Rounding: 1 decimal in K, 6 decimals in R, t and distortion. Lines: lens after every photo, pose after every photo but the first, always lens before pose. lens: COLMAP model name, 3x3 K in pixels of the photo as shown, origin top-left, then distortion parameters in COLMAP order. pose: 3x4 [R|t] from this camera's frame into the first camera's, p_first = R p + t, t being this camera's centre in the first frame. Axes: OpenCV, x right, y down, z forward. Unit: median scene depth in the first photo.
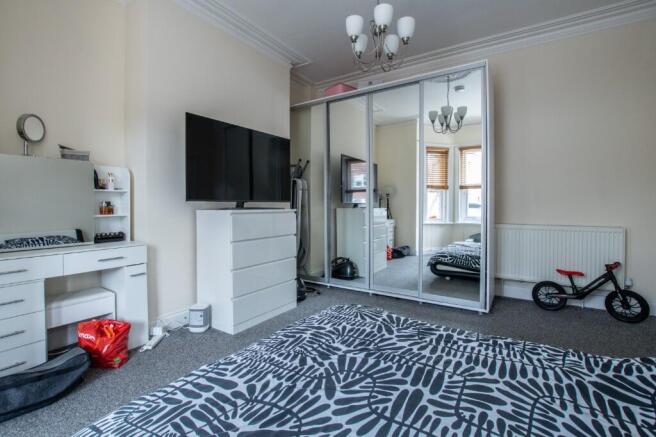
lens RADIAL K [[248.3, 0, 328.8], [0, 248.3, 211.3], [0, 0, 1]] dist [-0.013303, 0.000131]
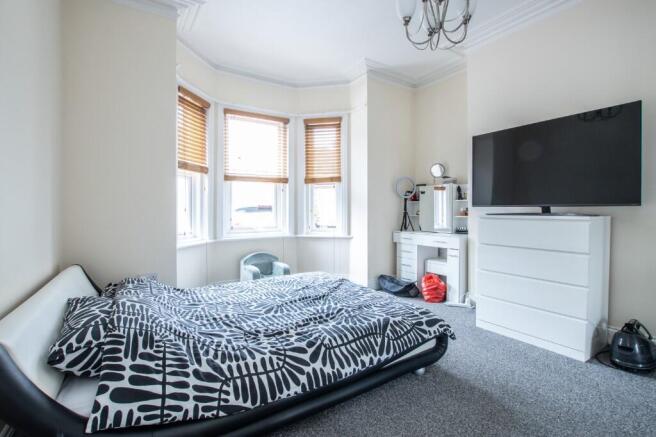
lens RADIAL K [[291.2, 0, 332.2], [0, 291.2, 212.1], [0, 0, 1]] dist [-0.026889, 0.005505]
pose [[-0.414793, 0.000334, -0.909916, 1.988566], [-0.011873, 0.999913, 0.005779, -0.035371], [0.909838, 0.013201, -0.414753, 1.709707]]
